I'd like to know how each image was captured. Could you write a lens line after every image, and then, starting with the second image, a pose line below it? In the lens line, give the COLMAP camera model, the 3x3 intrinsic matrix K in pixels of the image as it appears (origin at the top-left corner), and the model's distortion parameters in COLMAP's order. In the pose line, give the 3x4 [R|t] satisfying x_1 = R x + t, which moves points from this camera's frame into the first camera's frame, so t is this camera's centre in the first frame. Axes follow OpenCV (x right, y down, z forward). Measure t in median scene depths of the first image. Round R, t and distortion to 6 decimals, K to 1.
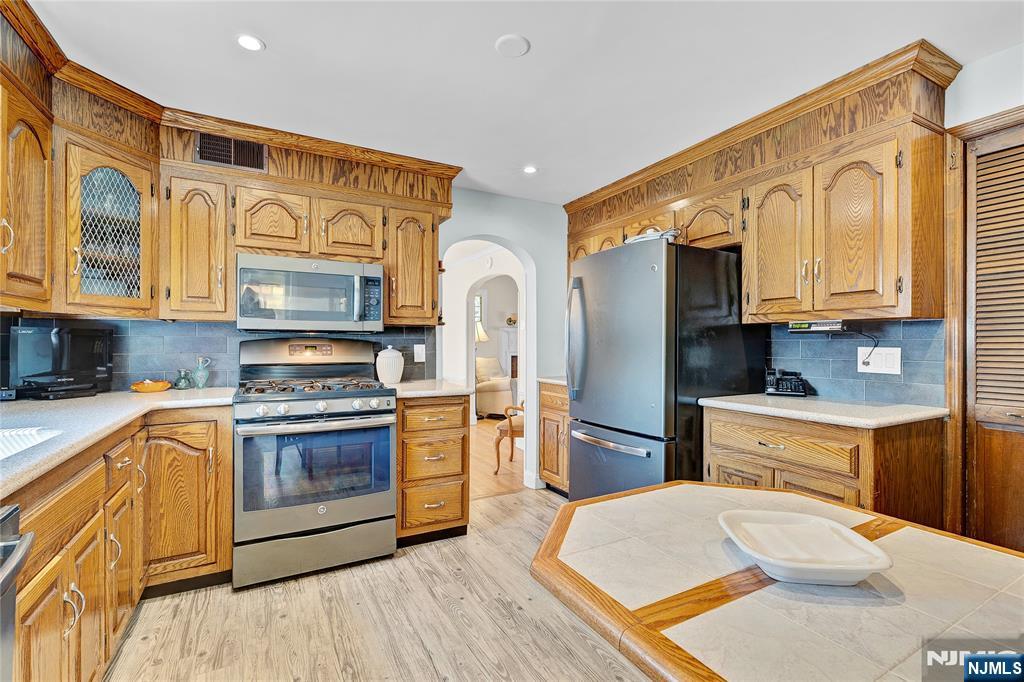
lens RADIAL K [[459.5, 0, 514.1], [0, 459.5, 339.1], [0, 0, 1]] dist [-0.001011, 0.000114]
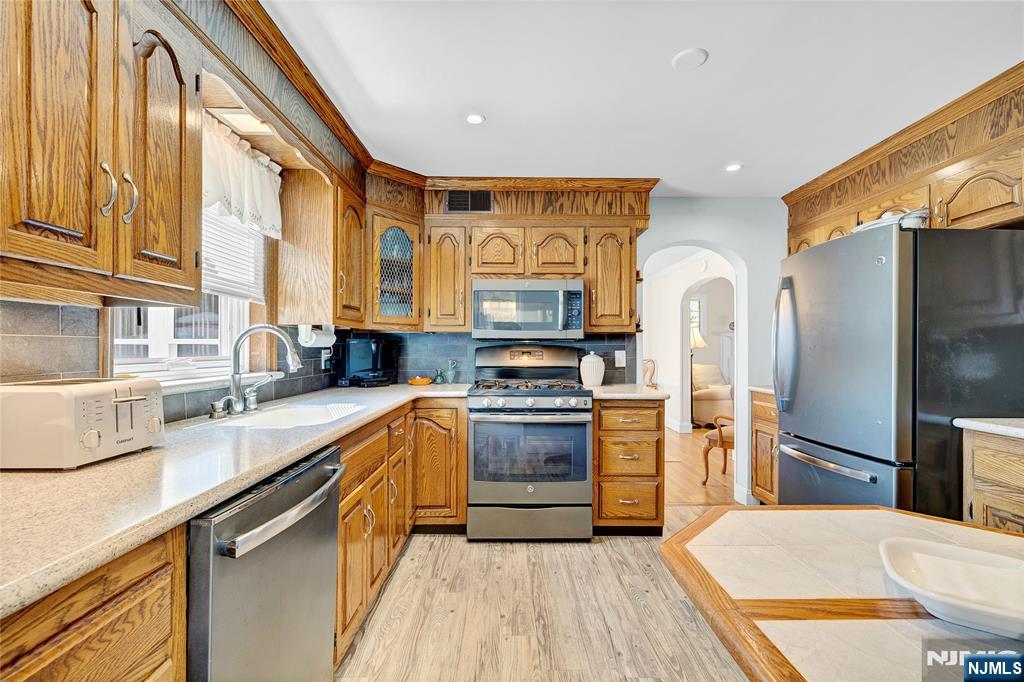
lens RADIAL K [[459.5, 0, 514.1], [0, 459.5, 339.1], [0, 0, 1]] dist [-0.001011, 0.000114]
pose [[0.876285, -0.011615, -0.481653, 0.116480], [0.005044, 0.999876, -0.014935, -0.000212], [0.481766, 0.010658, 0.876235, -0.067229]]
